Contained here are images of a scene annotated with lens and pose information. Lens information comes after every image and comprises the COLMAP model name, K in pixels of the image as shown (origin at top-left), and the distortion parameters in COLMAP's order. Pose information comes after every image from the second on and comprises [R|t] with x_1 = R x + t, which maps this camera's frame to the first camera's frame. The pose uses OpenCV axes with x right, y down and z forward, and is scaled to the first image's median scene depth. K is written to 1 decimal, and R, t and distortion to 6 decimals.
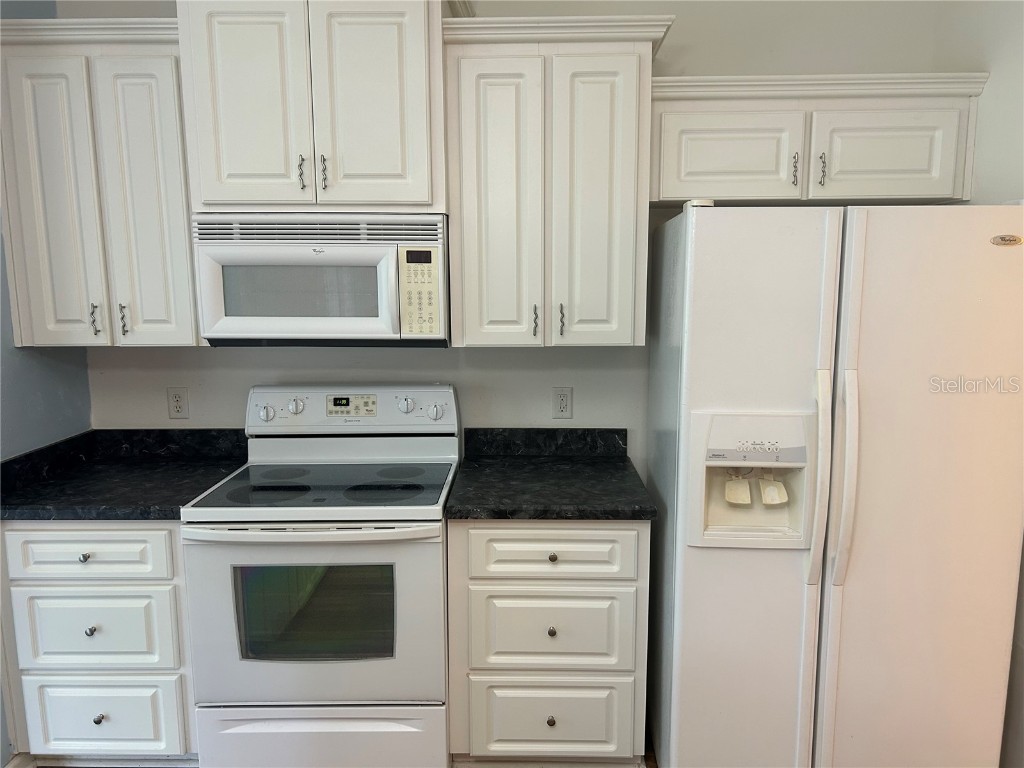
lens RADIAL K [[768.5, 0, 524.3], [0, 768.5, 392.7], [0, 0, 1]] dist [0.060399, -0.071423]
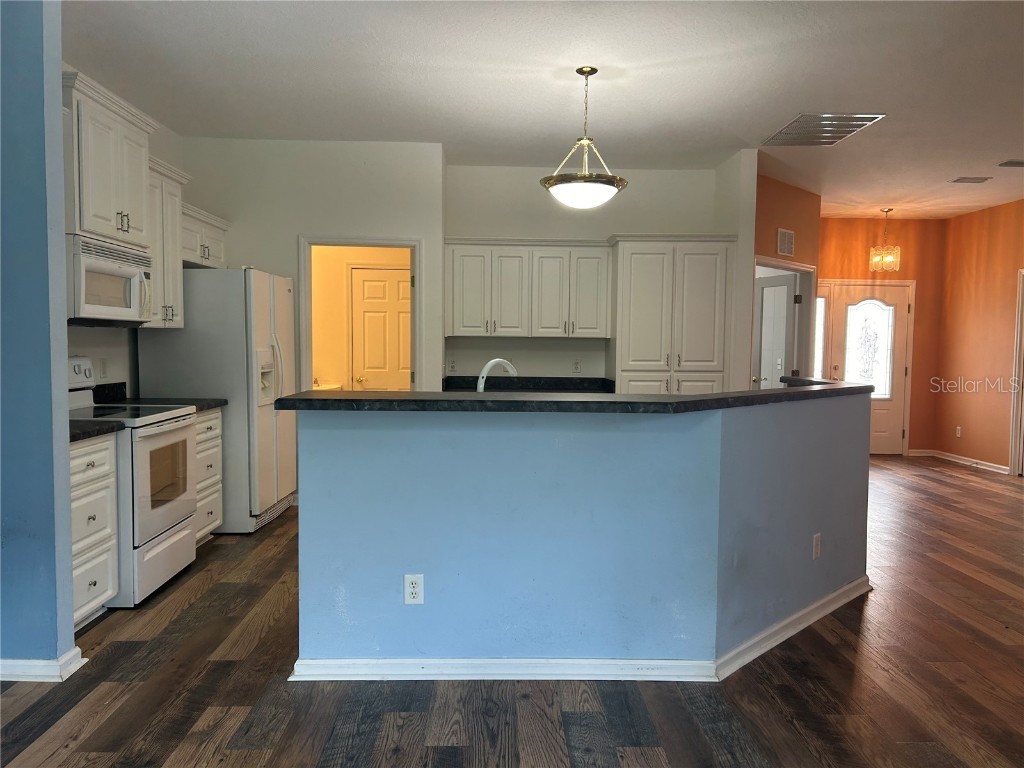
lens RADIAL K [[768.5, 0, 503.9], [0, 768.5, 393.5], [0, 0, 1]] dist [0.060399, -0.071423]
pose [[-0.028986, -0.063188, 0.997581, -1.995197], [0.141340, 0.987714, 0.066670, 0.093505], [-0.989537, 0.142931, -0.019699, 0.246718]]
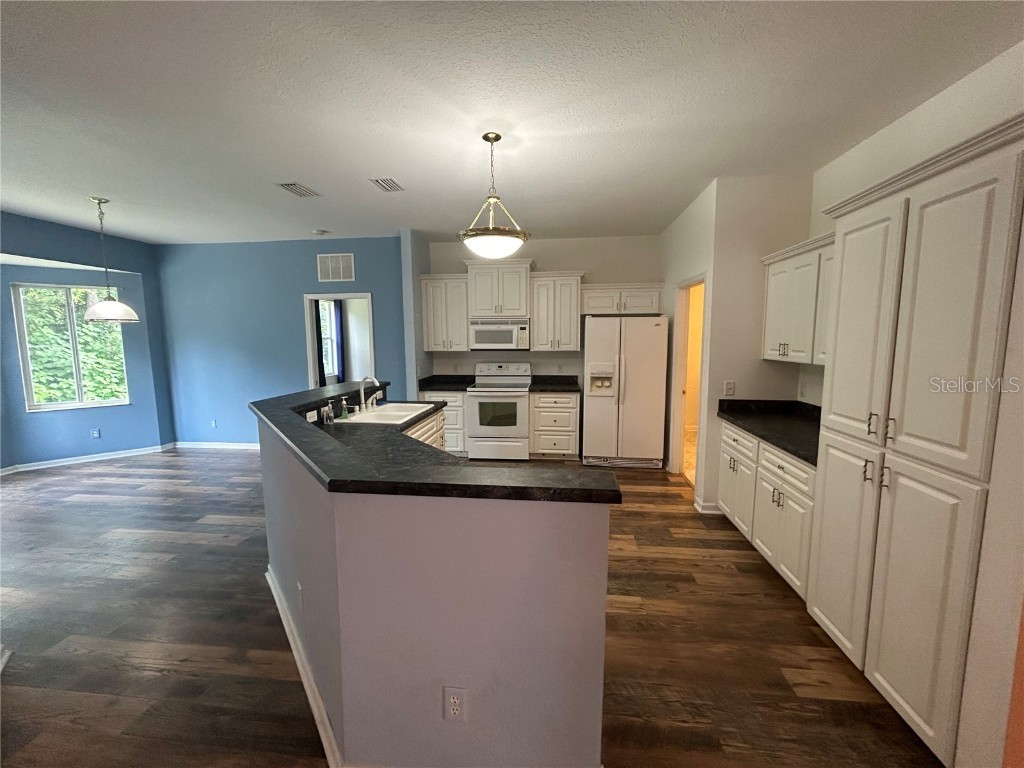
lens RADIAL K [[411.6, 0, 513.7], [0, 411.6, 379.0], [0, 0, 1]] dist [-0.000235, 0.000836]
pose [[0.995221, 0.006767, -0.097410, 0.027706], [-0.011568, 0.998741, -0.048806, 0.196478], [0.096957, 0.049700, 0.994047, -1.155646]]
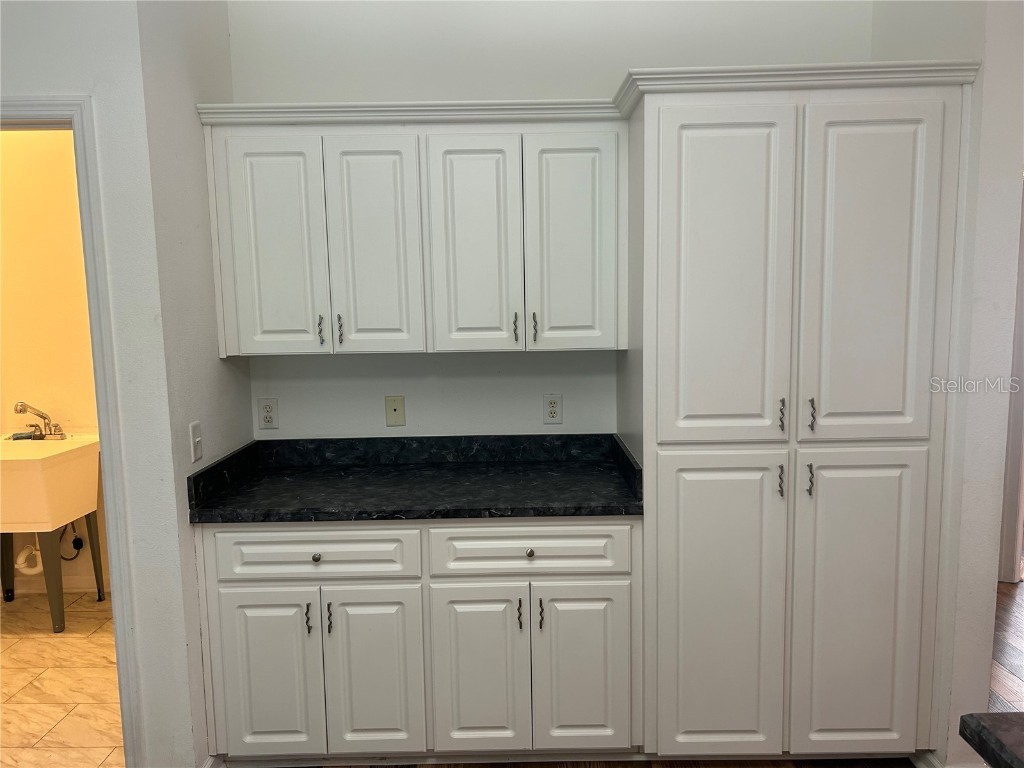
lens RADIAL K [[768.5, 0, 519.3], [0, 768.5, 384.1], [0, 0, 1]] dist [0.060399, -0.071423]
pose [[-0.018102, -0.112460, 0.993491, -0.369494], [0.168535, 0.979093, 0.113901, 0.029152], [-0.985529, 0.169500, 0.001230, -0.048741]]
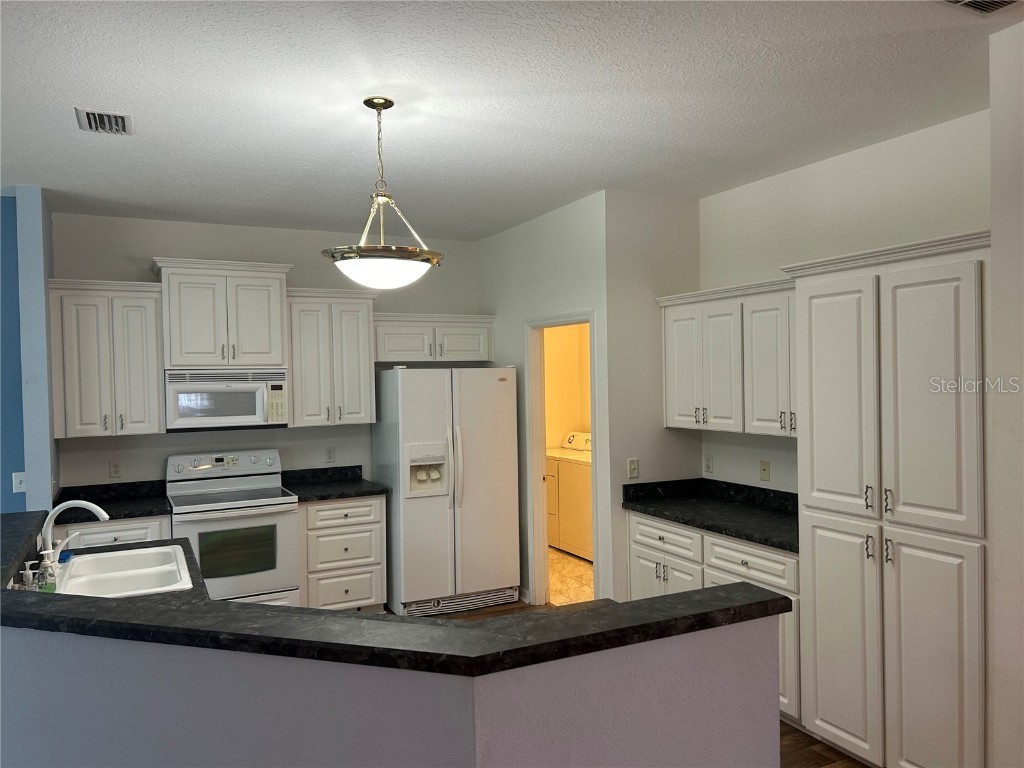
lens RADIAL K [[768.5, 0, 514.8], [0, 768.5, 381.7], [0, 0, 1]] dist [0.060399, -0.071423]
pose [[0.886703, -0.018942, 0.461952, -0.560458], [0.087345, 0.988031, -0.127144, 0.153281], [-0.454014, 0.153088, 0.877744, -1.289816]]
